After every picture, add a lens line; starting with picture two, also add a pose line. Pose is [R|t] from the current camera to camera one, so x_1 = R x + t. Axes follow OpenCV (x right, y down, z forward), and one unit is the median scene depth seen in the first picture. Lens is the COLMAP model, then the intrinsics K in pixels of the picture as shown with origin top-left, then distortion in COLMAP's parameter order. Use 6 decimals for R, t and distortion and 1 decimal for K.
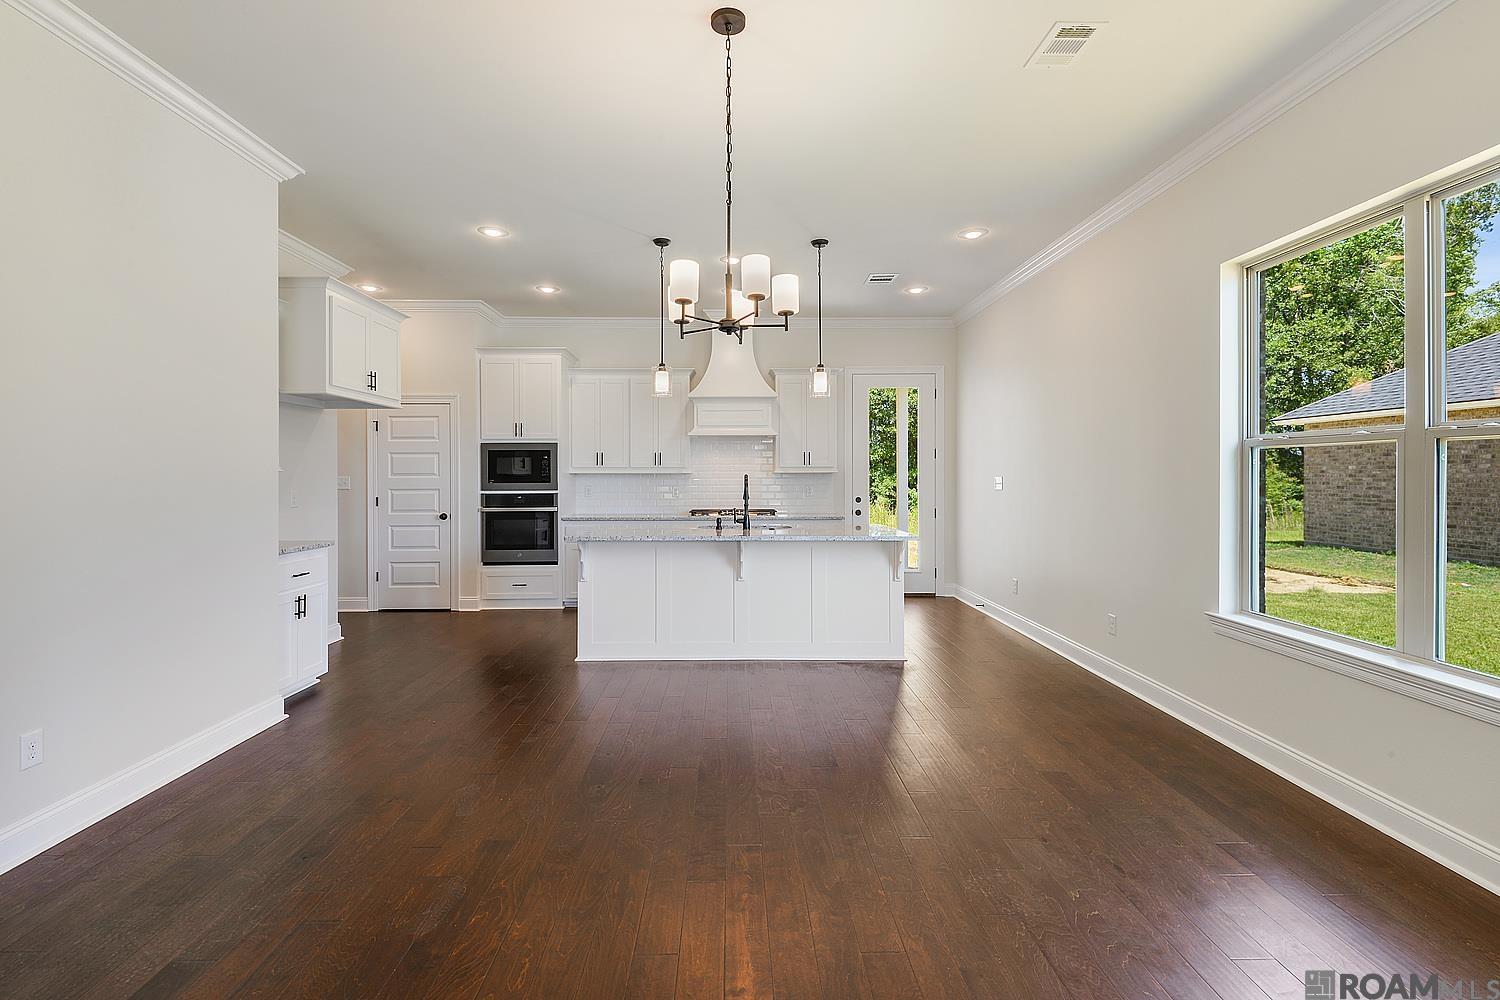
lens RADIAL K [[663.4, 0, 735.9], [0, 663.4, 474.8], [0, 0, 1]] dist [0.004314, -0.004142]
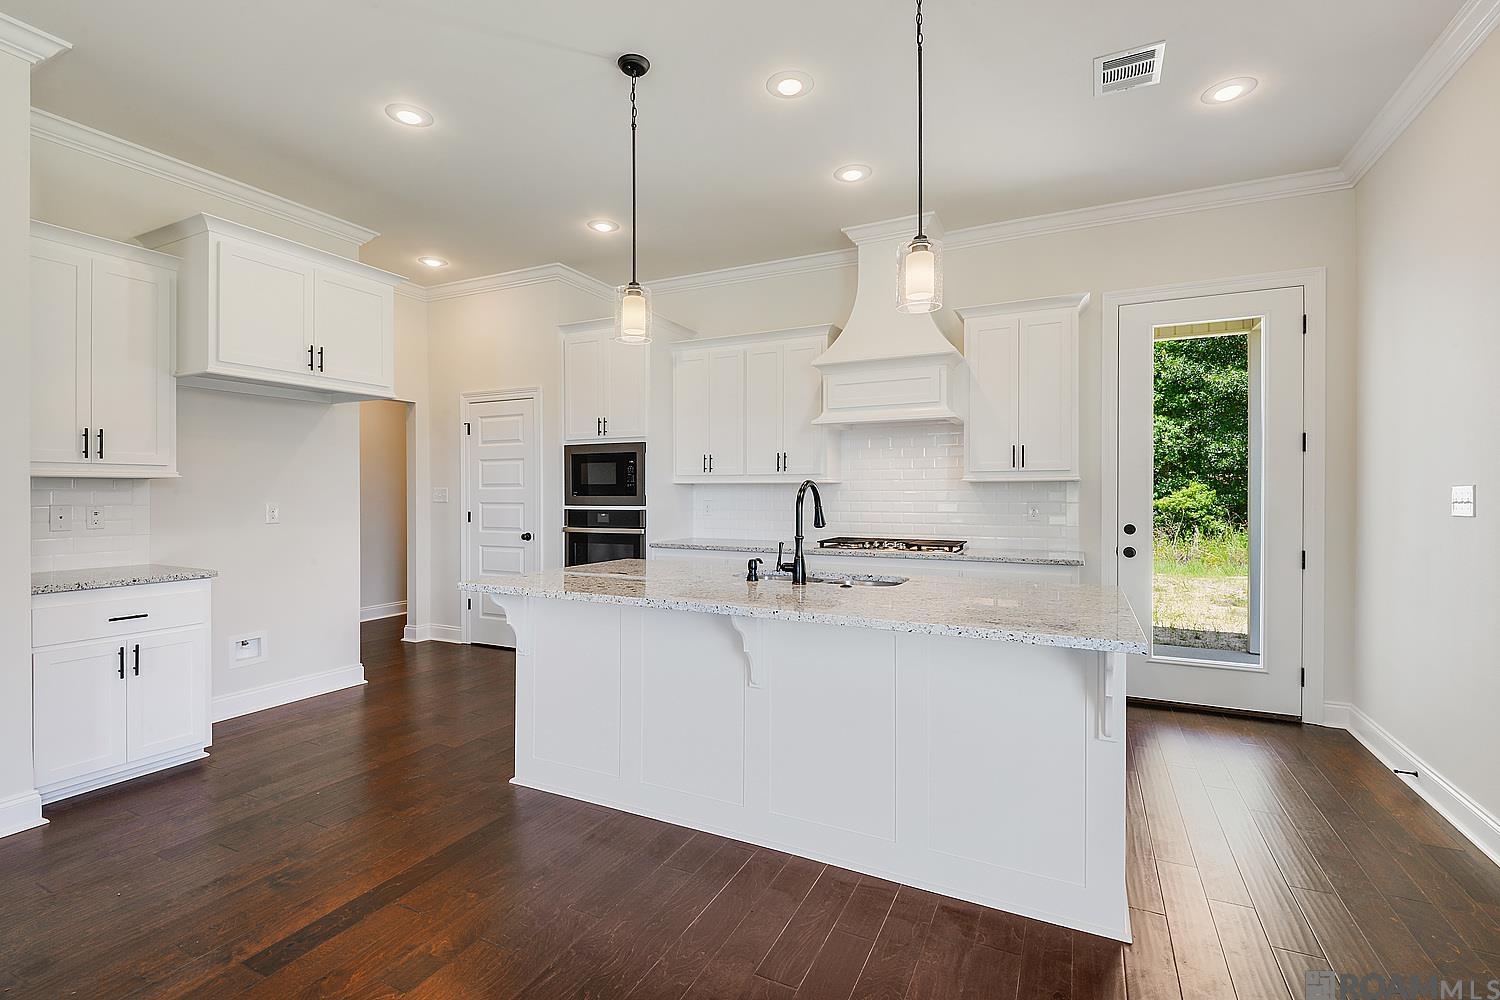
lens RADIAL K [[663.4, 0, 749.2], [0, 663.4, 495.2], [0, 0, 1]] dist [0.004314, -0.004142]
pose [[0.891645, 0.003638, -0.452721, 0.170373], [-0.001032, 0.999981, 0.006003, 0.006623], [0.452734, -0.004885, 0.891632, 0.393671]]
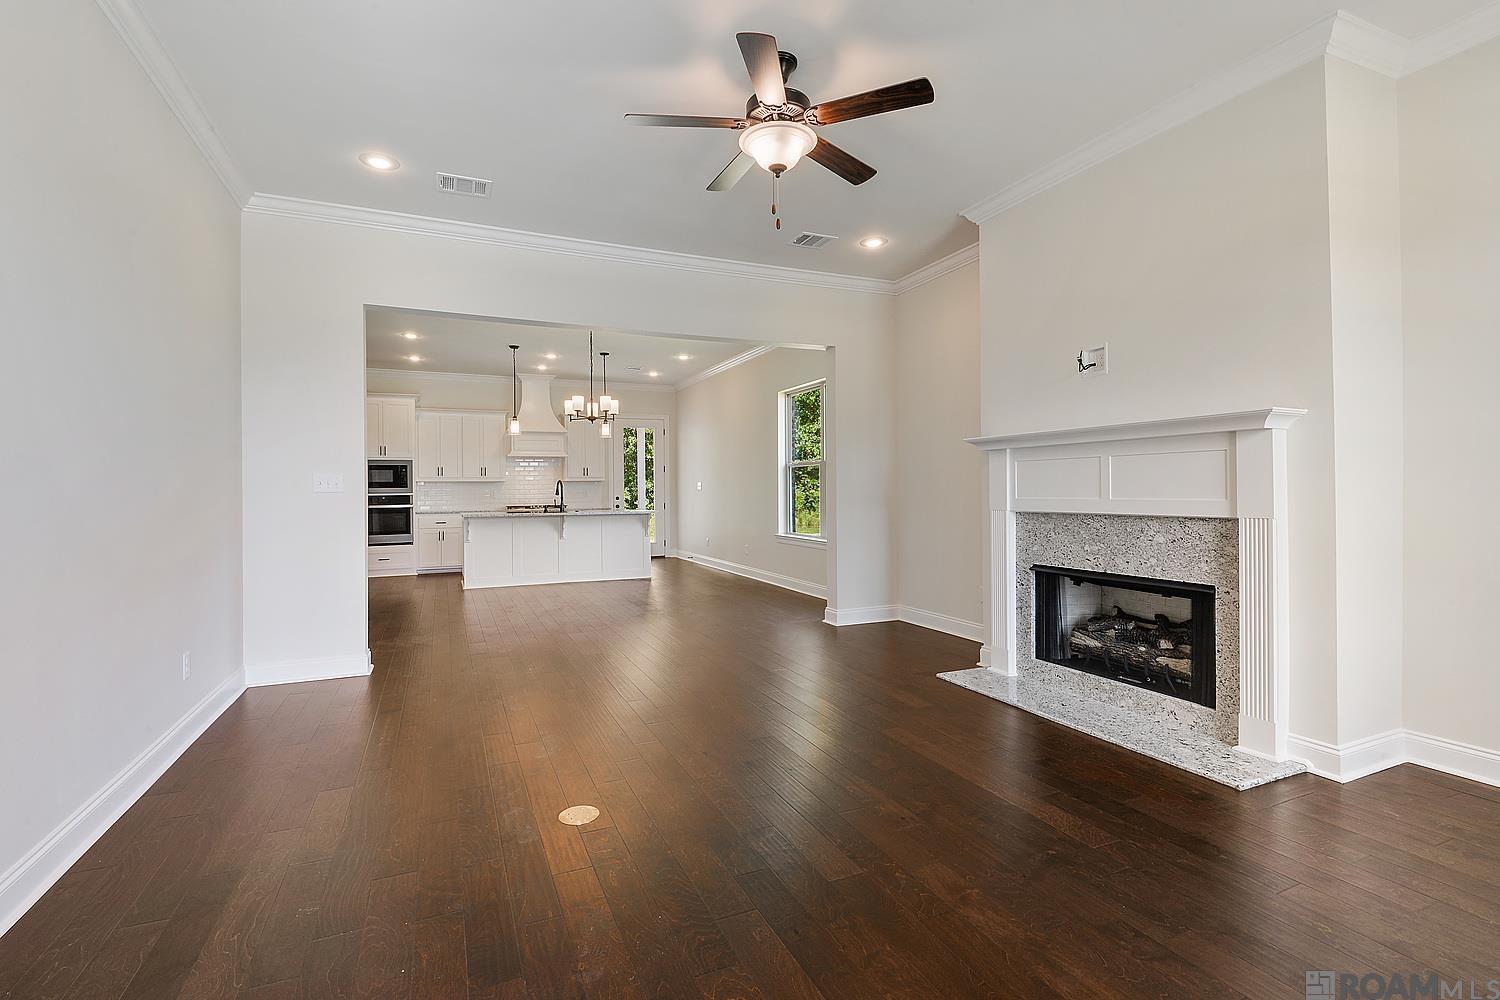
lens RADIAL K [[663.4, 0, 749.1], [0, 663.4, 487.5], [0, 0, 1]] dist [0.004314, -0.004142]
pose [[0.911045, -0.006295, 0.412259, -0.197830], [0.008123, 0.999963, -0.002682, 0.021088], [-0.412227, 0.005792, 0.911063, -0.615886]]
